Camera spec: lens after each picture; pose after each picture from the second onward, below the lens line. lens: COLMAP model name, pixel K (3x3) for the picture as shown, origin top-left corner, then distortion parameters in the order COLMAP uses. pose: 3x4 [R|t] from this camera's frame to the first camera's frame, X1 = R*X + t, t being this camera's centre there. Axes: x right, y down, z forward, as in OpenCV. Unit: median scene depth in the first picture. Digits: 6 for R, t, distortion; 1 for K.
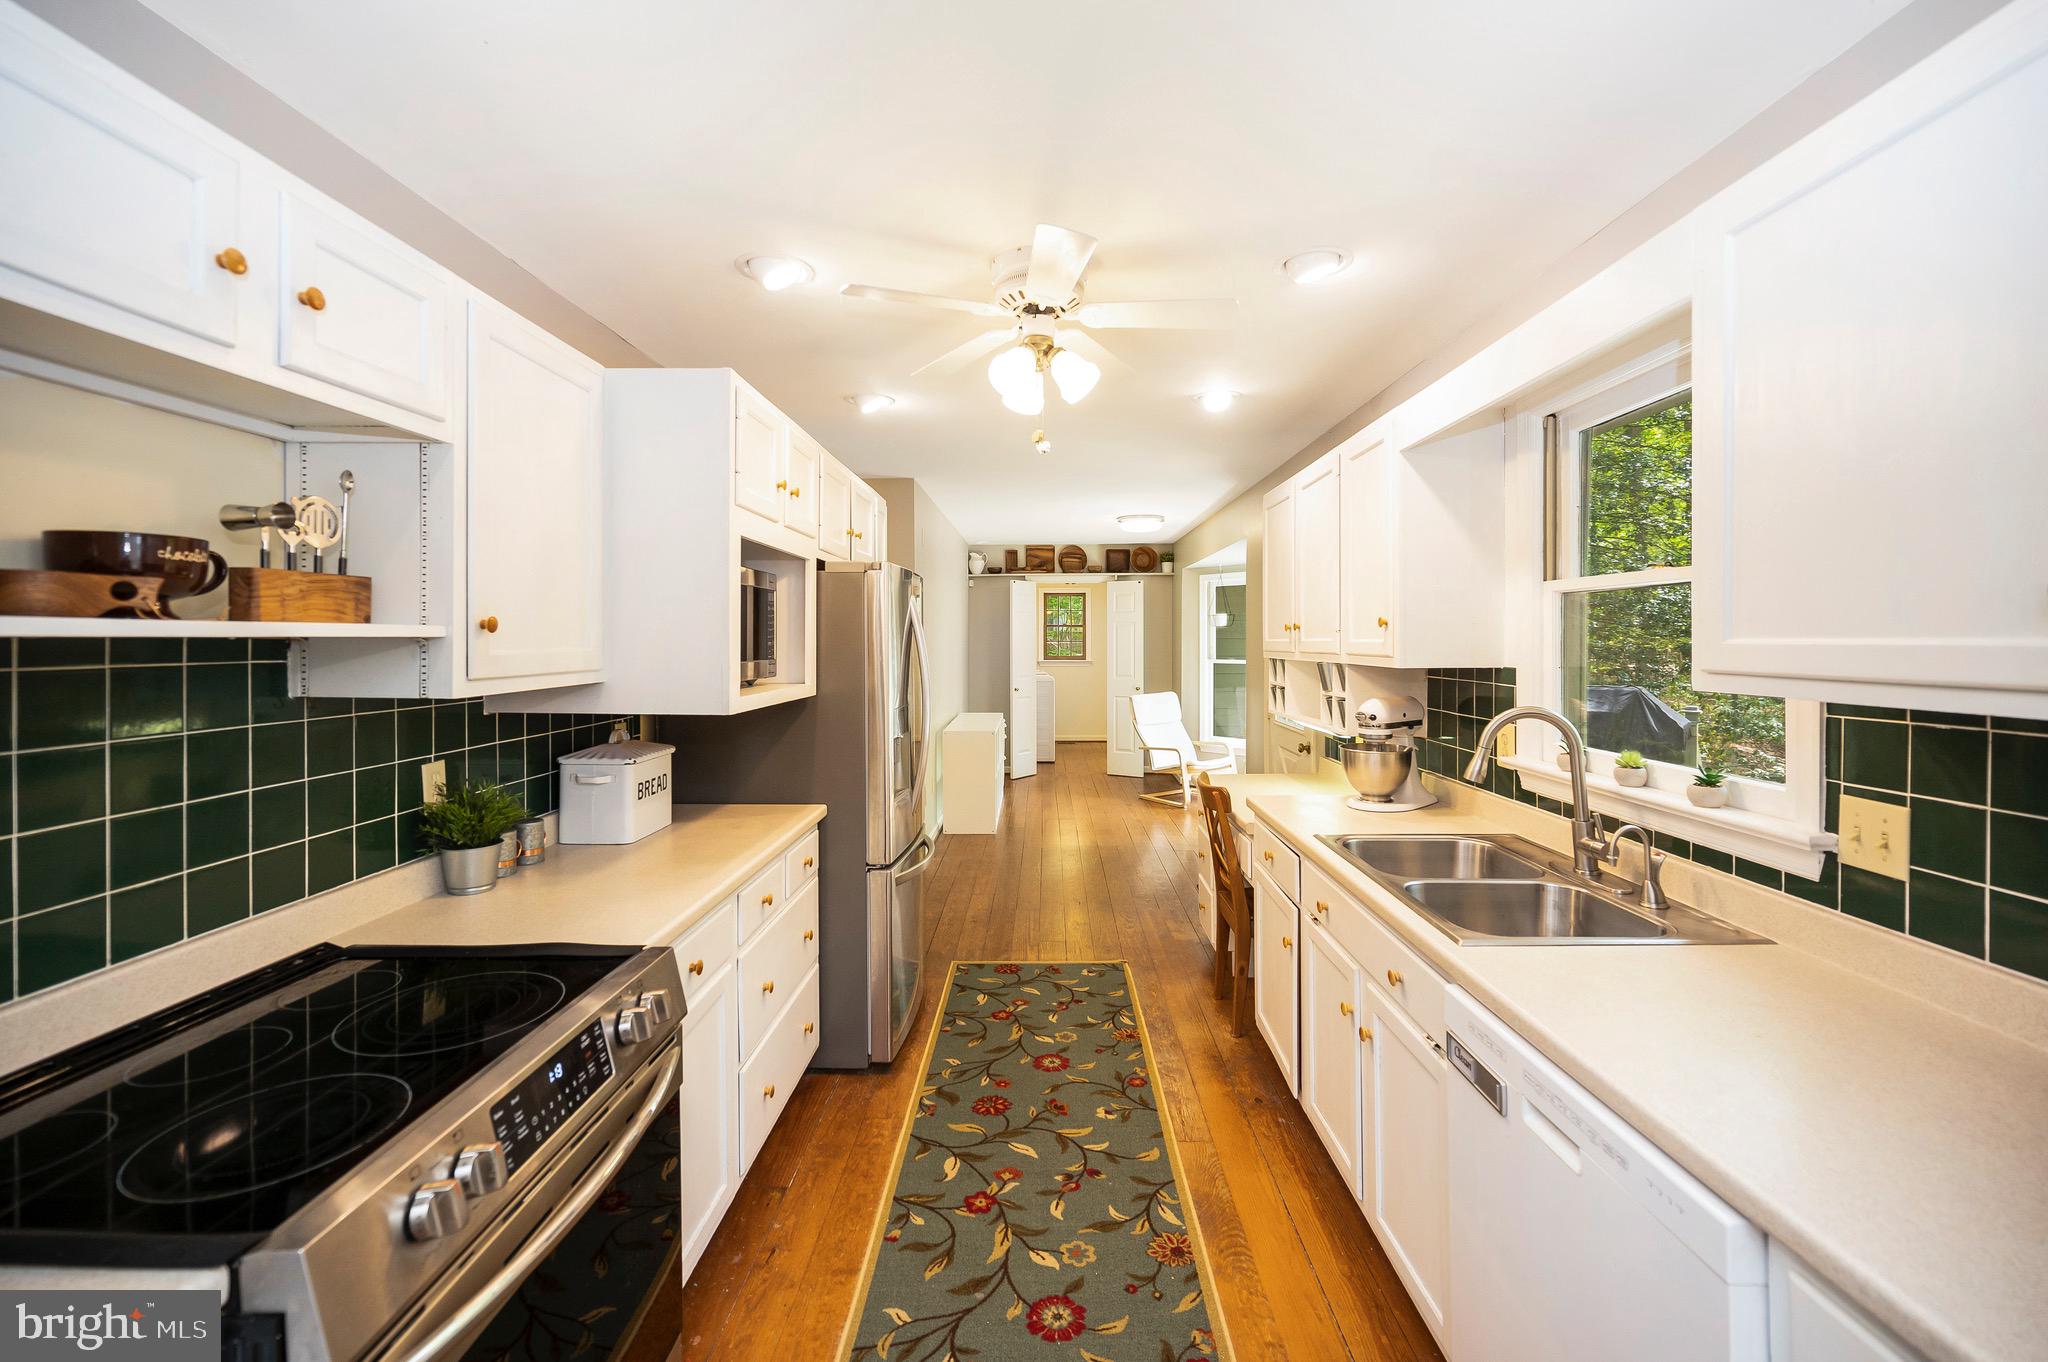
lens RADIAL K [[841.7, 0, 1018.5], [0, 841.7, 641.1], [0, 0, 1]] dist [-0.023358, -0.000532]
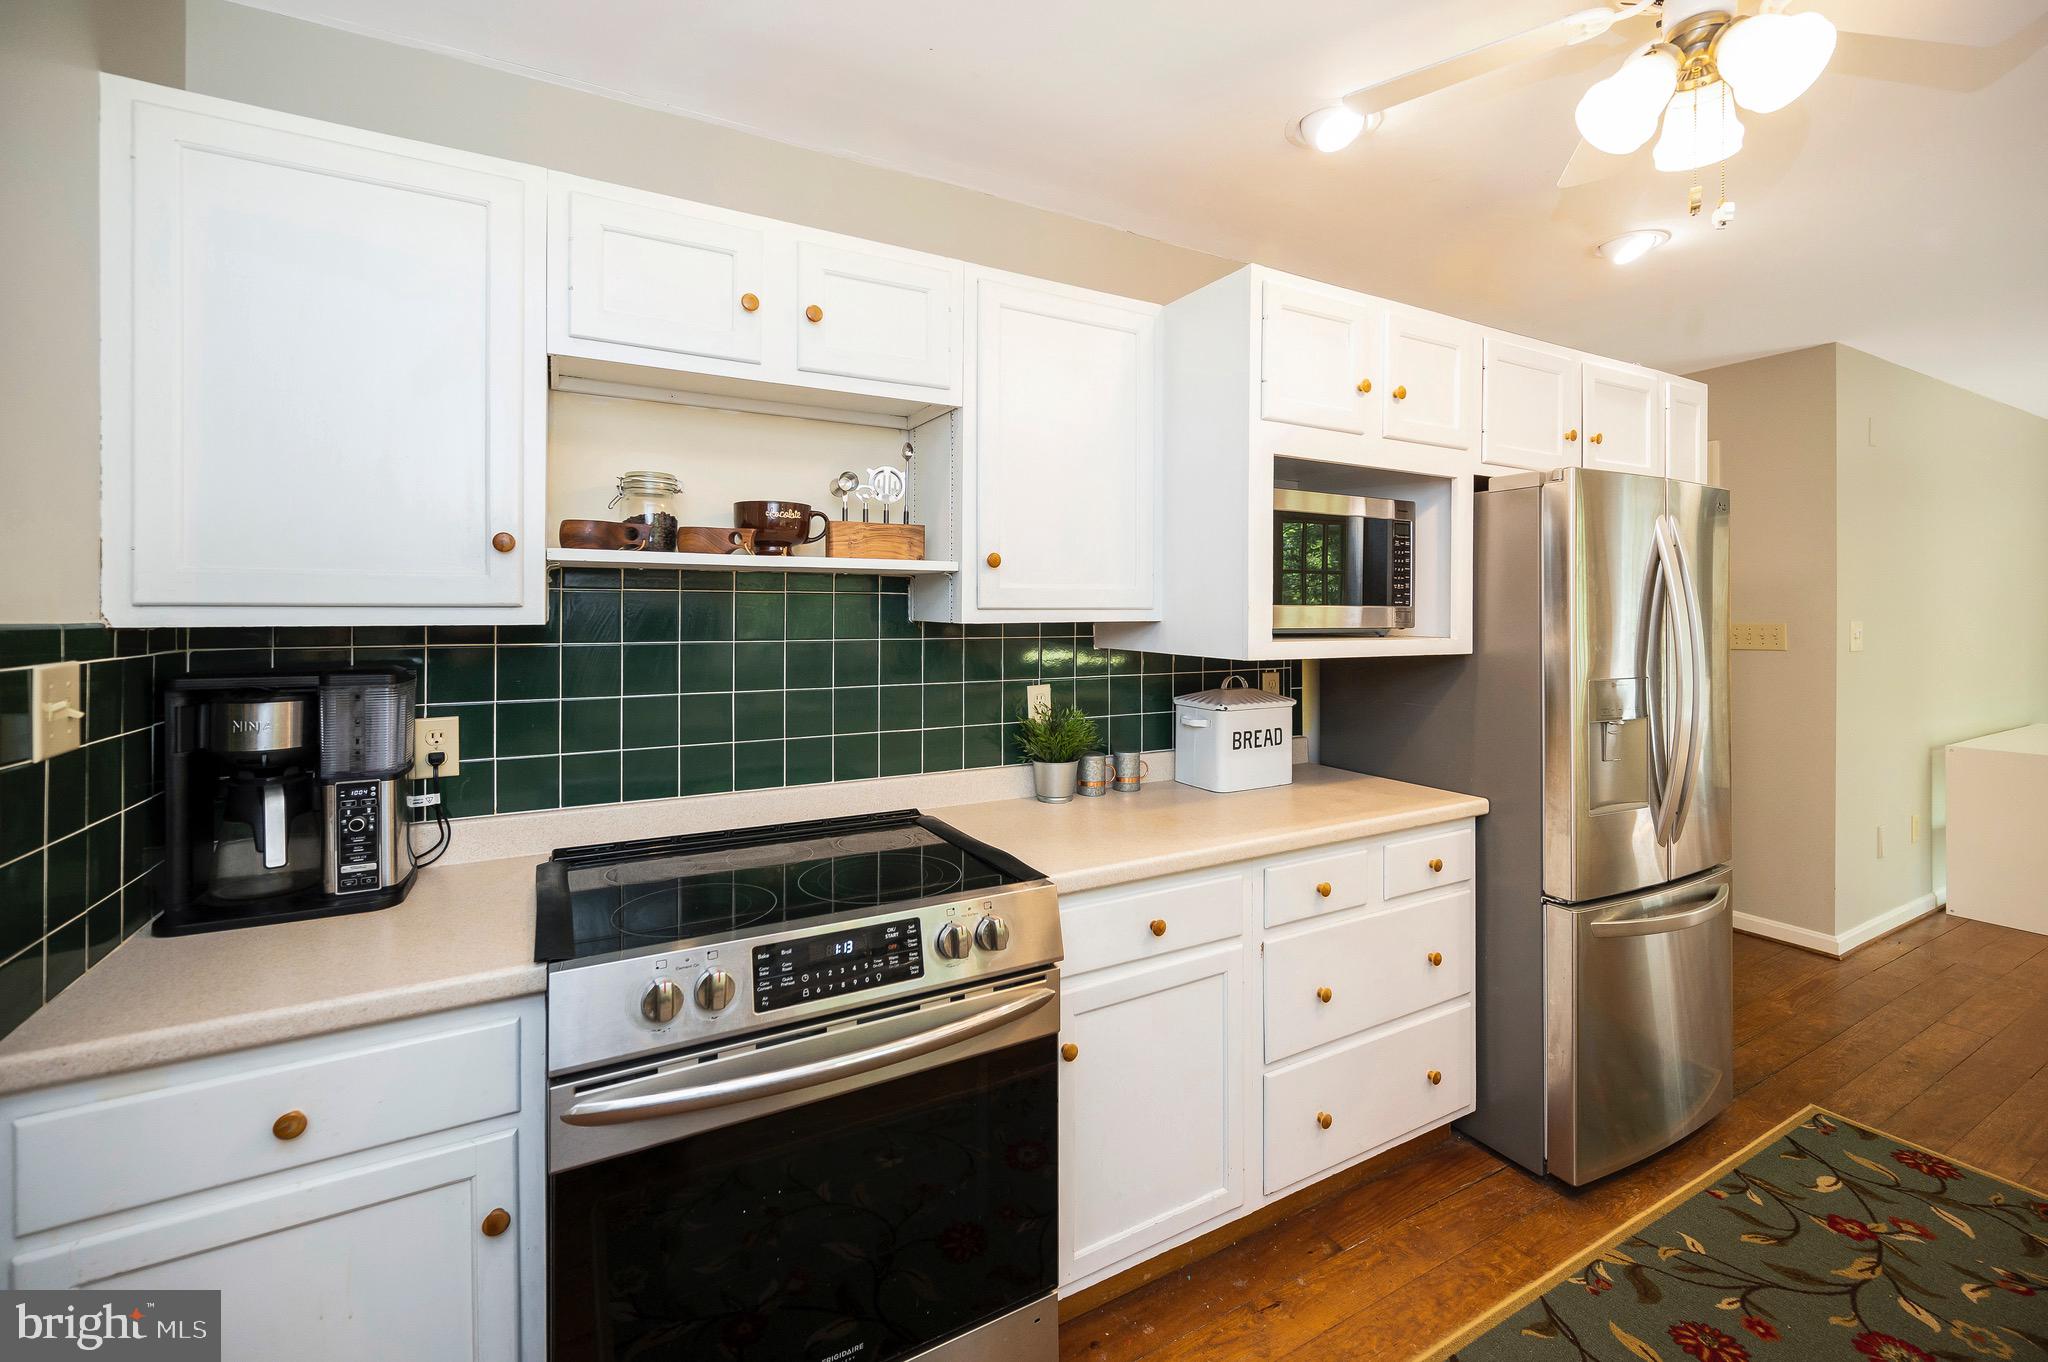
lens RADIAL K [[849.6, 0, 1033.9], [0, 849.6, 622.2], [0, 0, 1]] dist [-0.000893, -0.001361]
pose [[0.518189, 0.016888, -0.855099, 0.257309], [-0.008280, 0.999857, 0.014730, 0.031489], [0.855226, -0.000553, 0.518255, 0.299355]]
